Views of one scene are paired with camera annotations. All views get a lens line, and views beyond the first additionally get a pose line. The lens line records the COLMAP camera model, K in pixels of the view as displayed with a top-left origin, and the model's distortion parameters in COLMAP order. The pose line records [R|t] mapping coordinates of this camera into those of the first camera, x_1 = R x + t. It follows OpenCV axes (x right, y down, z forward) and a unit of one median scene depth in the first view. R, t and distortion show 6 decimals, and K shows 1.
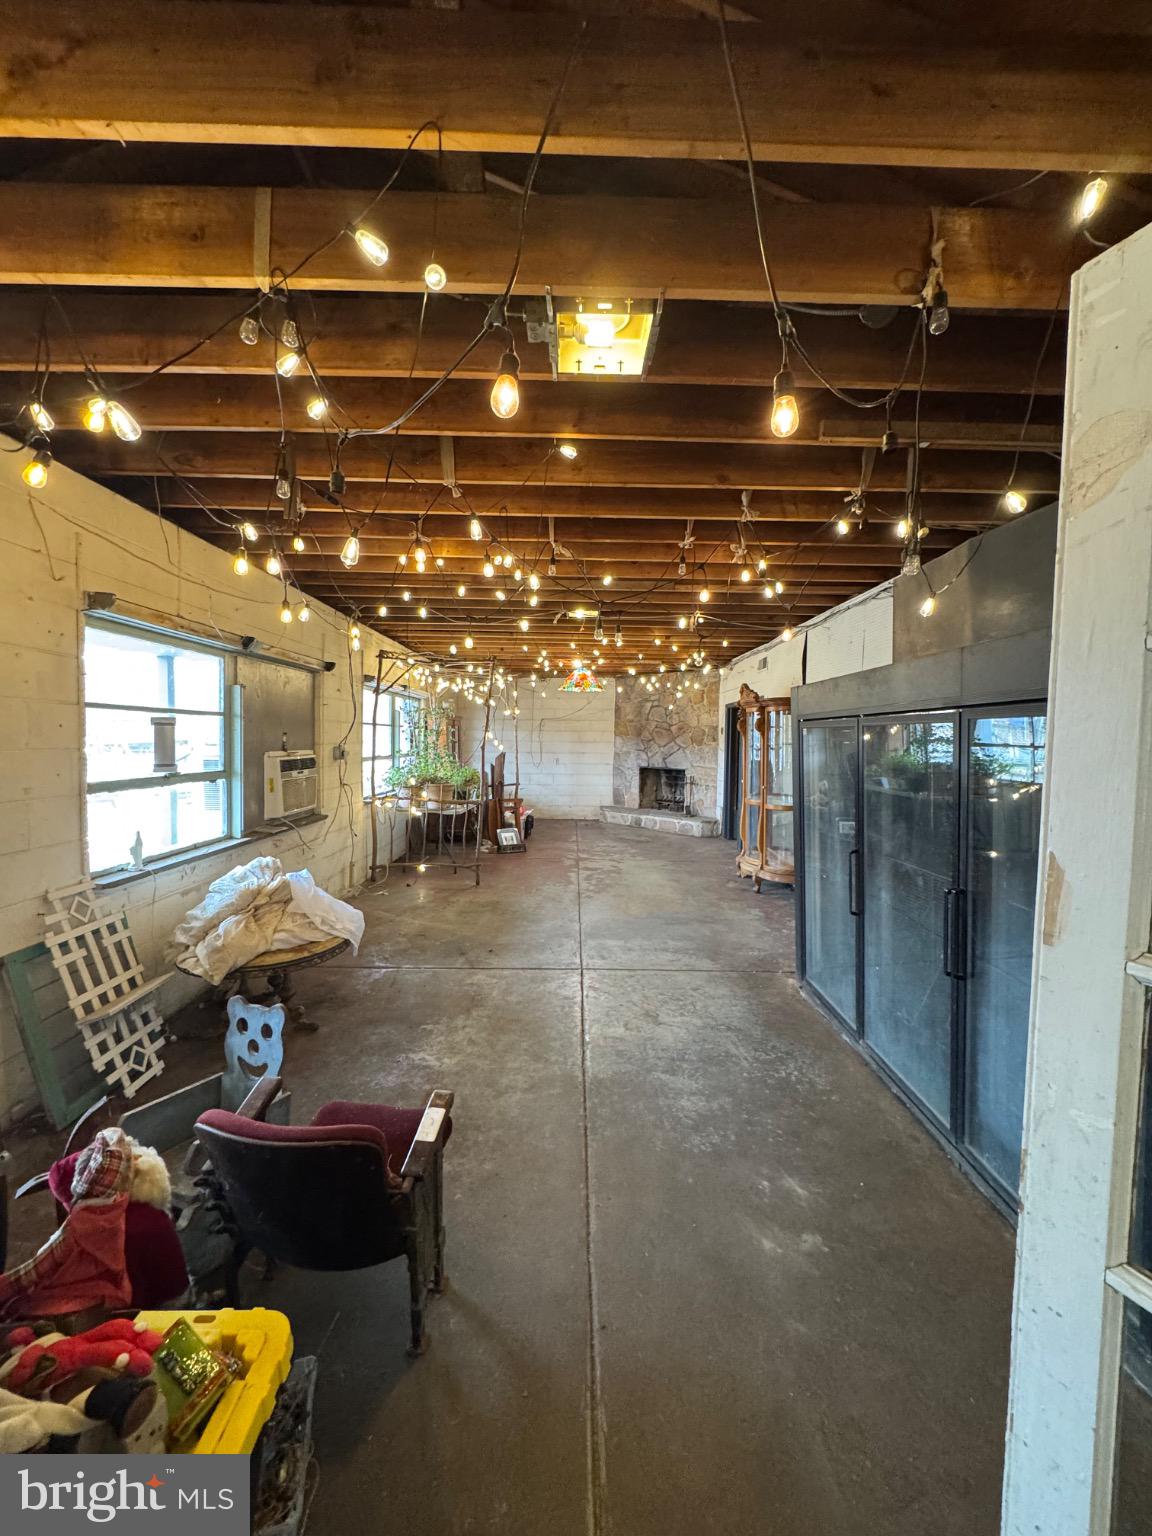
lens RADIAL K [[608.6, 0, 576.0], [0, 608.6, 768.0], [0, 0, 1]] dist [-0.006151, 0.000111]
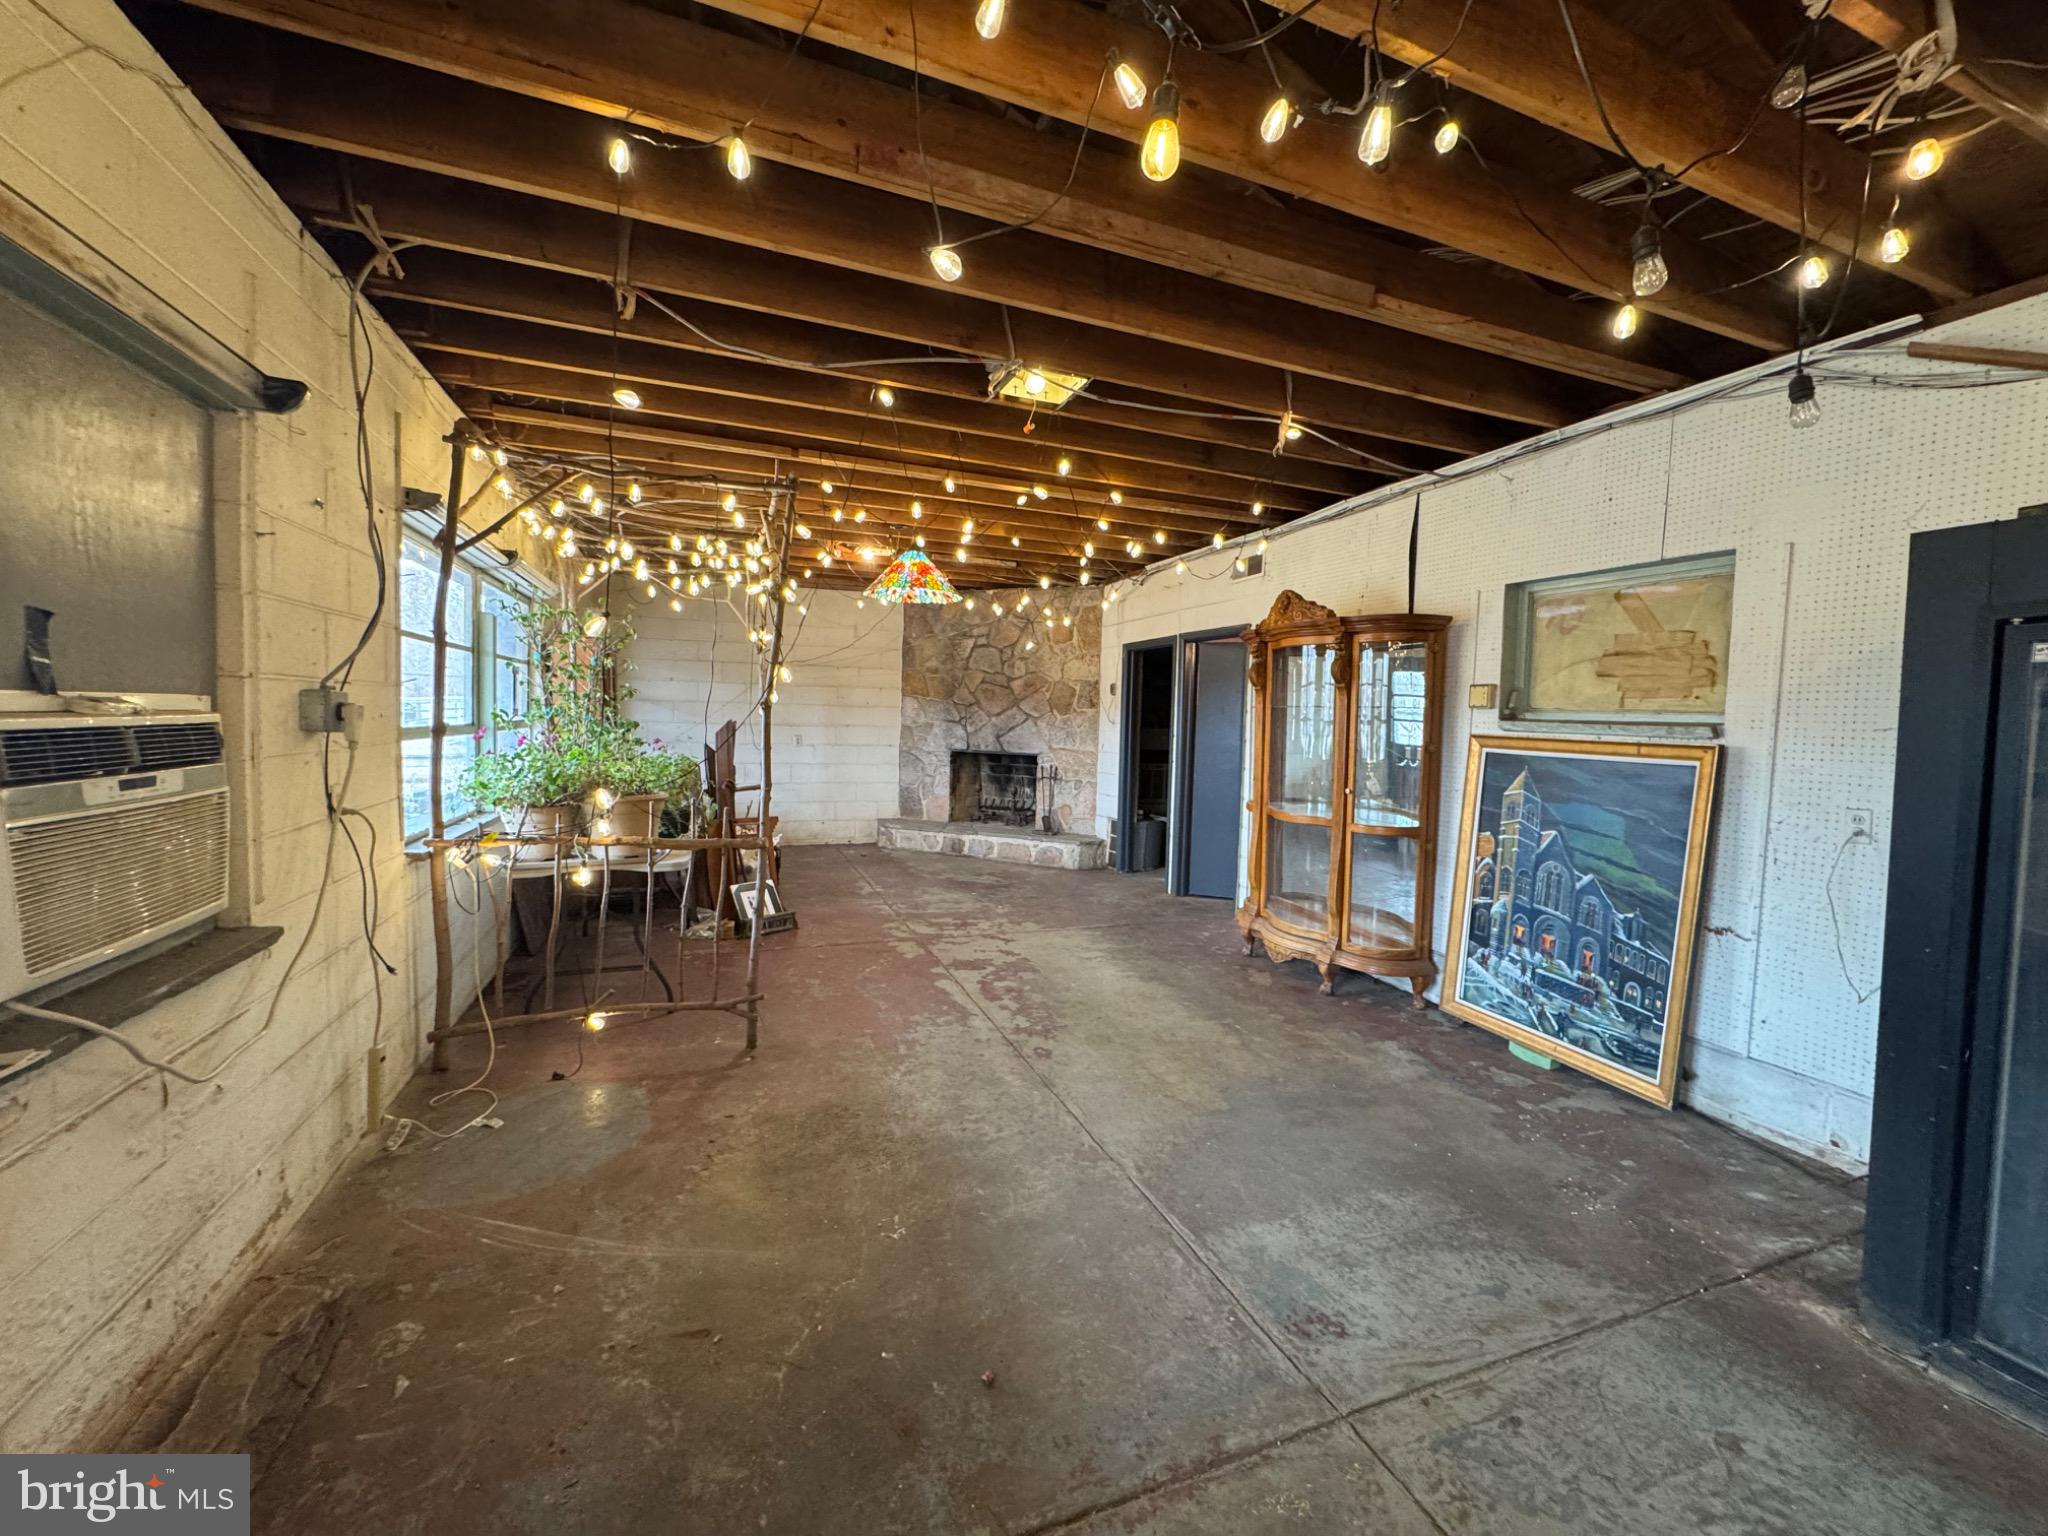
lens RADIAL K [[811.4, 0, 1024.0], [0, 811.4, 768.0], [0, 0, 1]] dist [-0.006151, 0.000111]
pose [[0.935781, -0.010369, 0.352429, -0.118553], [0.002496, 0.999737, 0.022787, -0.002710], [-0.352573, -0.020445, 0.935561, 0.289484]]
